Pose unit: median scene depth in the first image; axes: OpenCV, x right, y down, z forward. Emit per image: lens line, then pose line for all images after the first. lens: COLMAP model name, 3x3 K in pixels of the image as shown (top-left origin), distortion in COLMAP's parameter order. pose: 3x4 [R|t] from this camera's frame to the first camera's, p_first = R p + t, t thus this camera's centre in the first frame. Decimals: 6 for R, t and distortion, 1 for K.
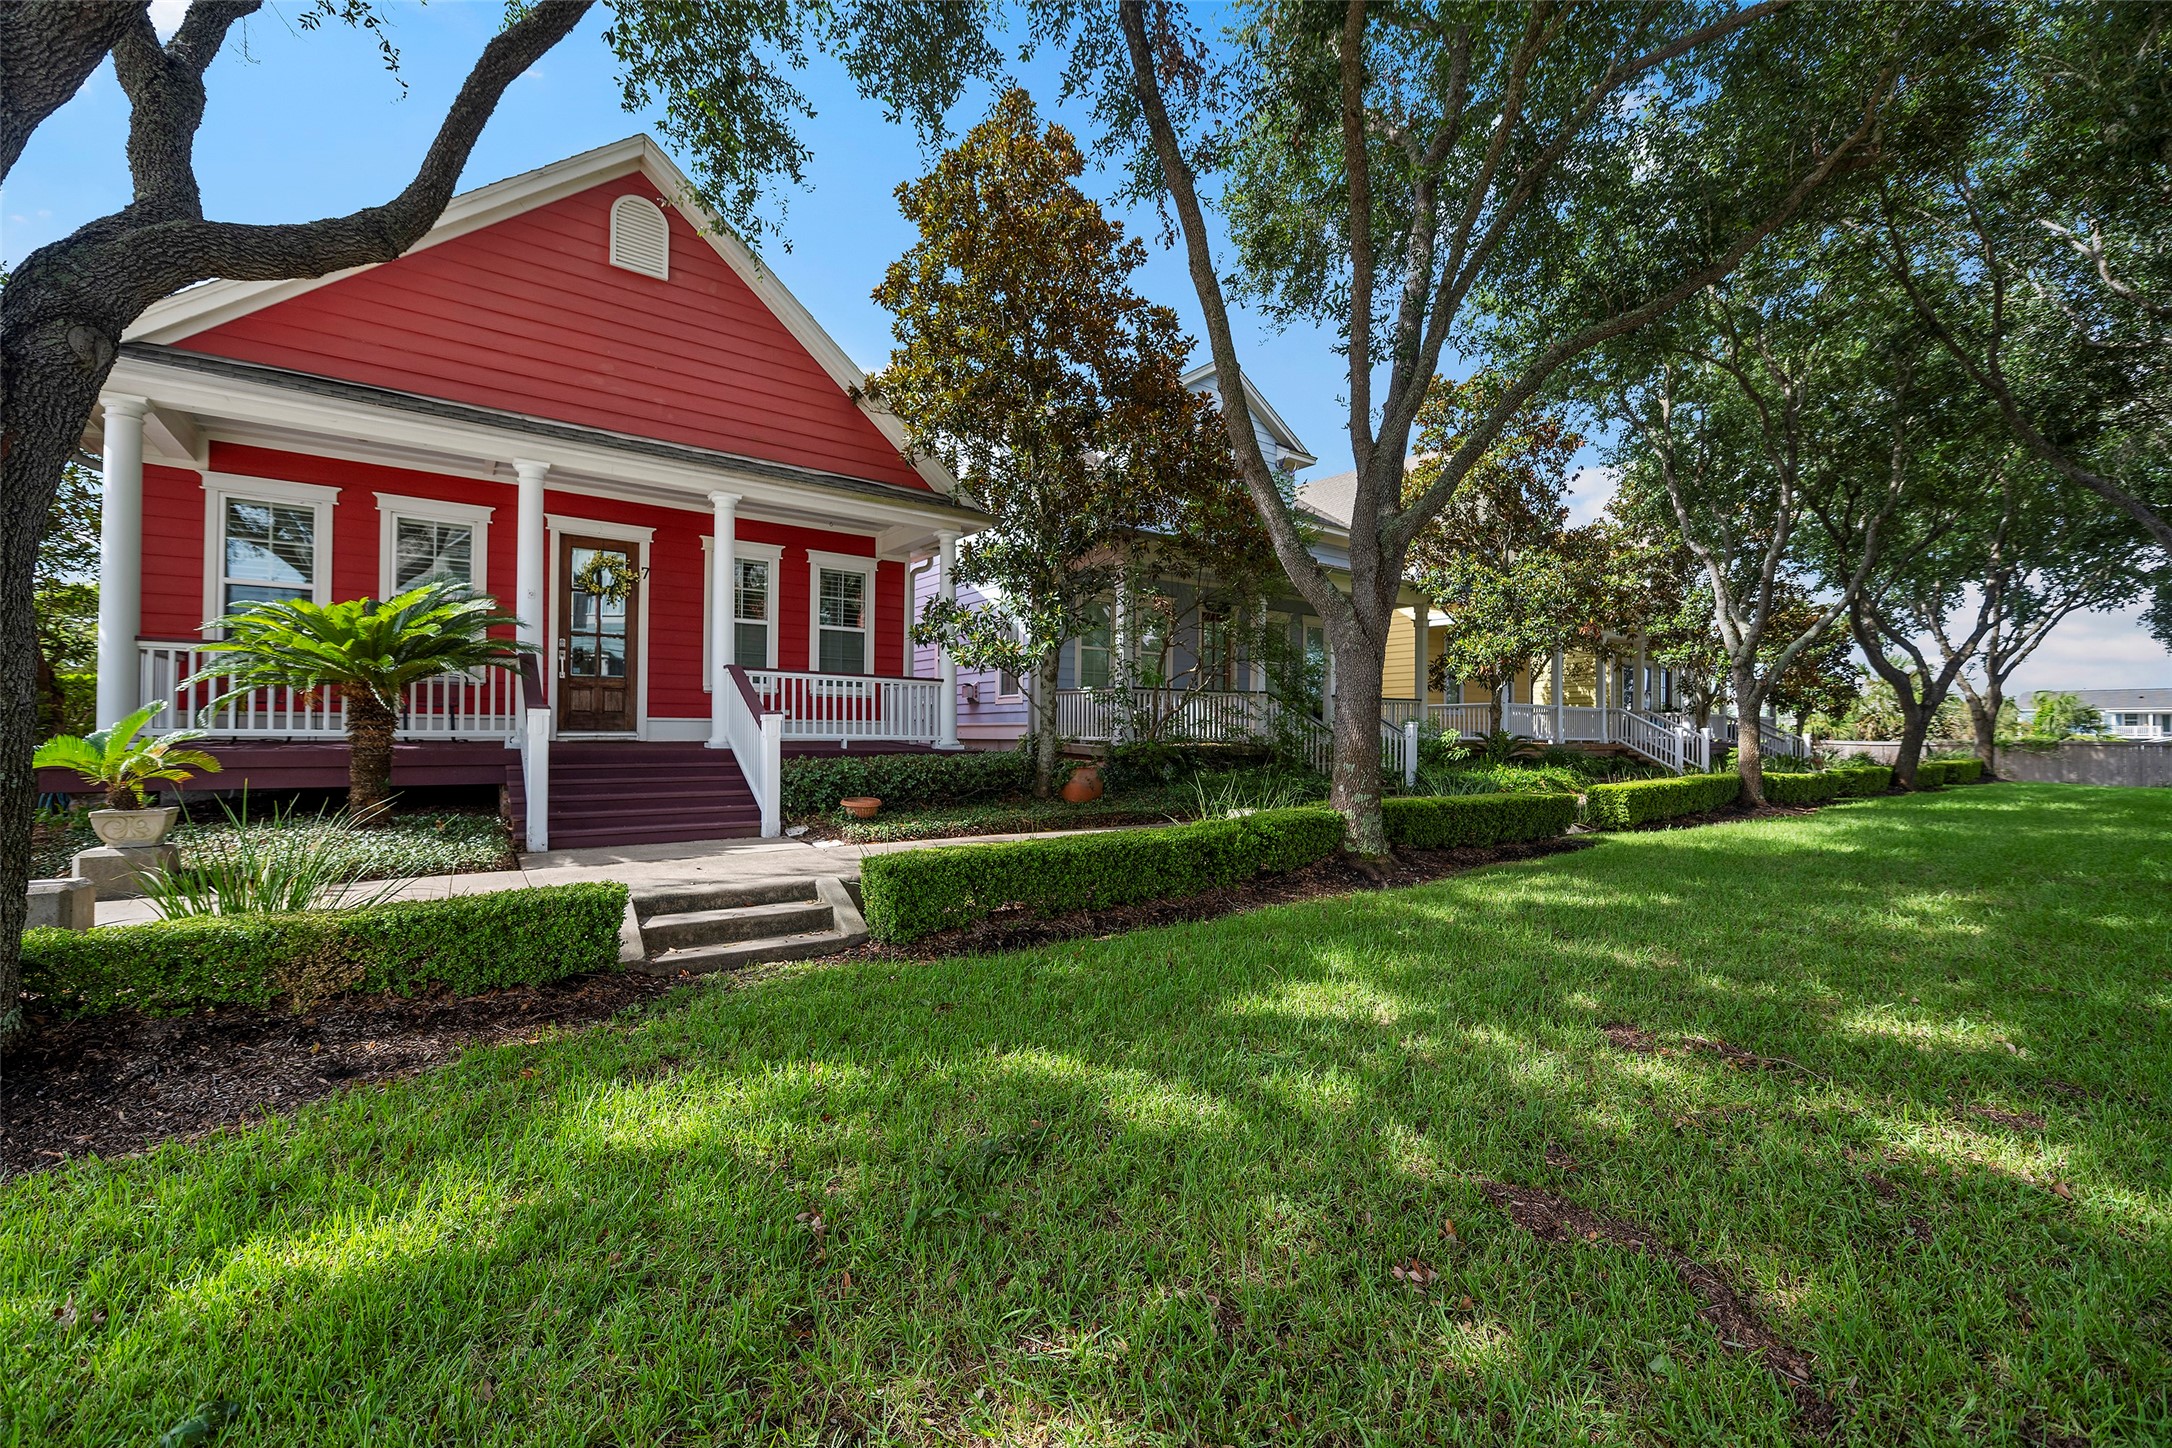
lens RADIAL K [[887.1, 0, 1081.9], [0, 887.1, 727.0], [0, 0, 1]] dist [-0.002808, -0.000197]
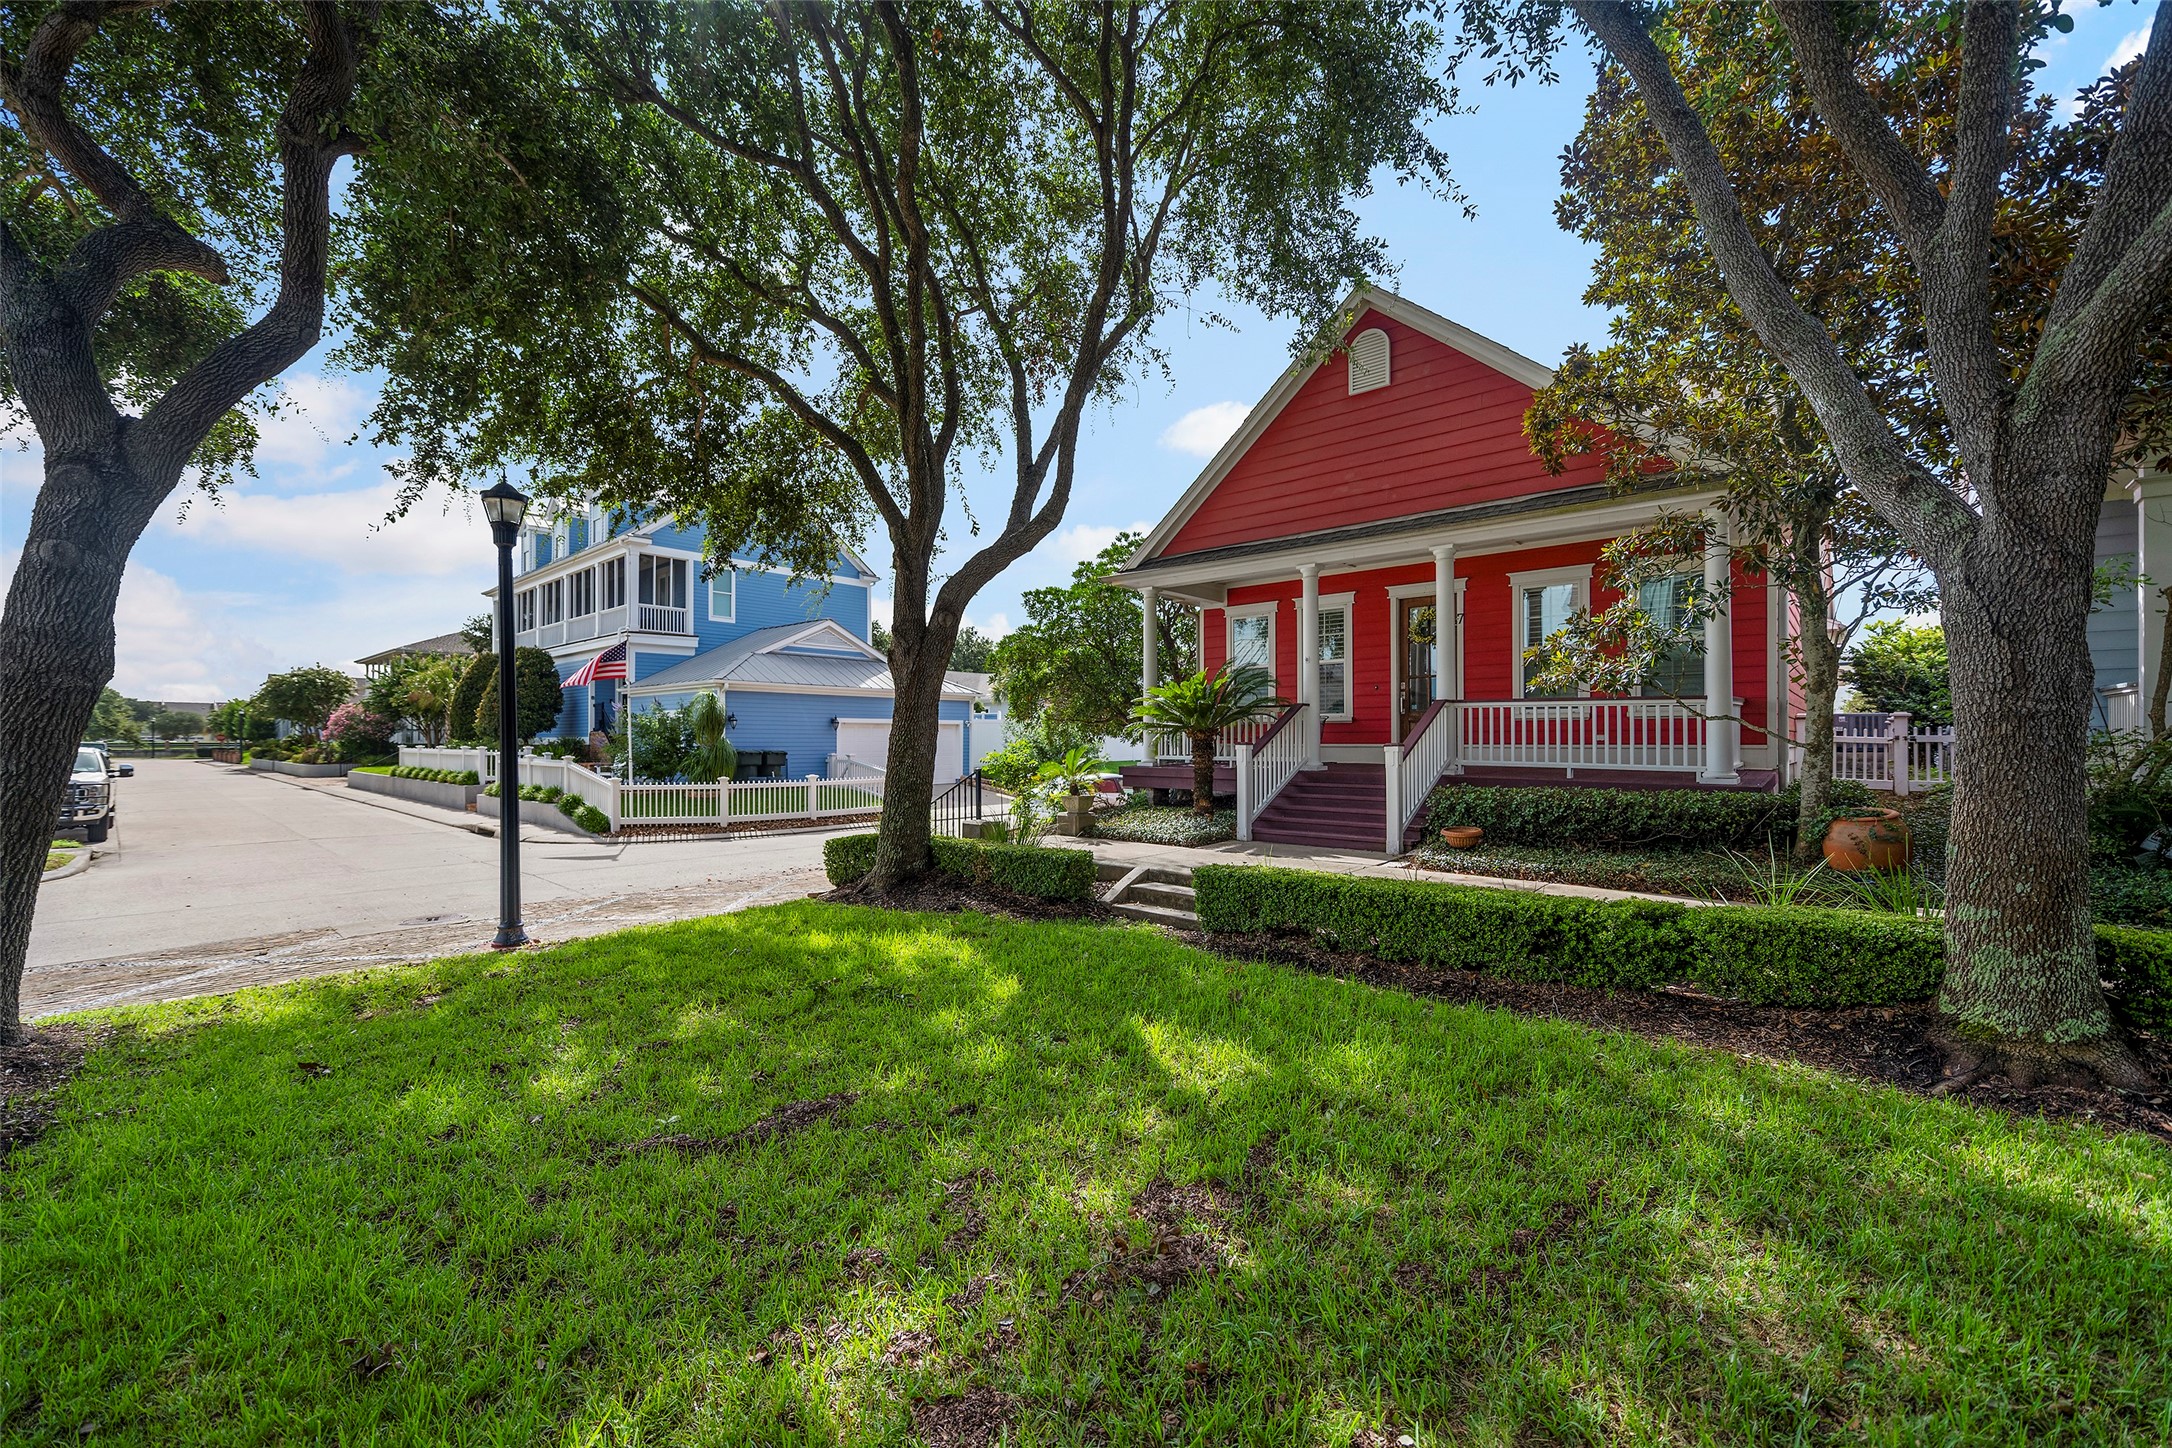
lens RADIAL K [[887.1, 0, 1081.9], [0, 887.1, 727.0], [0, 0, 1]] dist [-0.002808, -0.000197]
pose [[0.185757, -0.019585, -0.982401, 0.670403], [0.007853, 0.999799, -0.018447, -0.019551], [0.982564, -0.004288, 0.185873, 0.382941]]
